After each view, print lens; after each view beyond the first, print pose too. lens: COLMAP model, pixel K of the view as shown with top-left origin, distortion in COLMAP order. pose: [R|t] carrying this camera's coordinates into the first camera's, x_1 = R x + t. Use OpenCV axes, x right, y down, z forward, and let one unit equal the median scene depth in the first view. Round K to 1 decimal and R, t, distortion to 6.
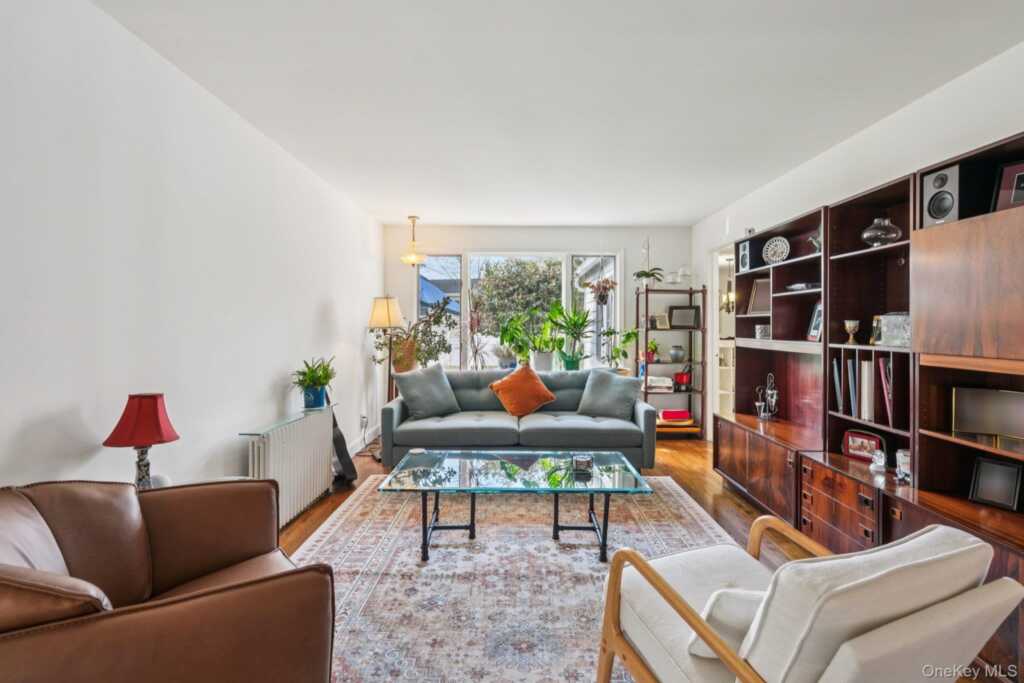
lens RADIAL K [[458.5, 0, 516.7], [0, 458.5, 327.0], [0, 0, 1]] dist [-0.003877, 0.000286]
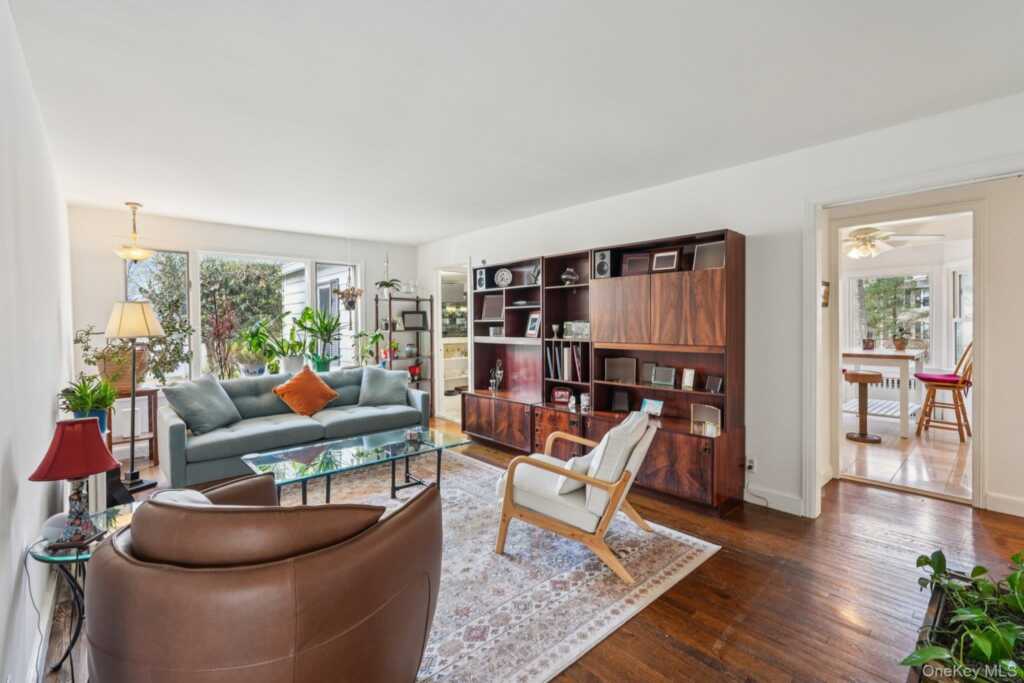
lens RADIAL K [[458.5, 0, 513.0], [0, 458.5, 333.2], [0, 0, 1]] dist [-0.003877, 0.000286]
pose [[0.740422, -0.025329, 0.671665, -0.430582], [0.014116, 0.999655, 0.022136, -0.017682], [-0.671994, -0.006909, 0.740524, -0.140097]]
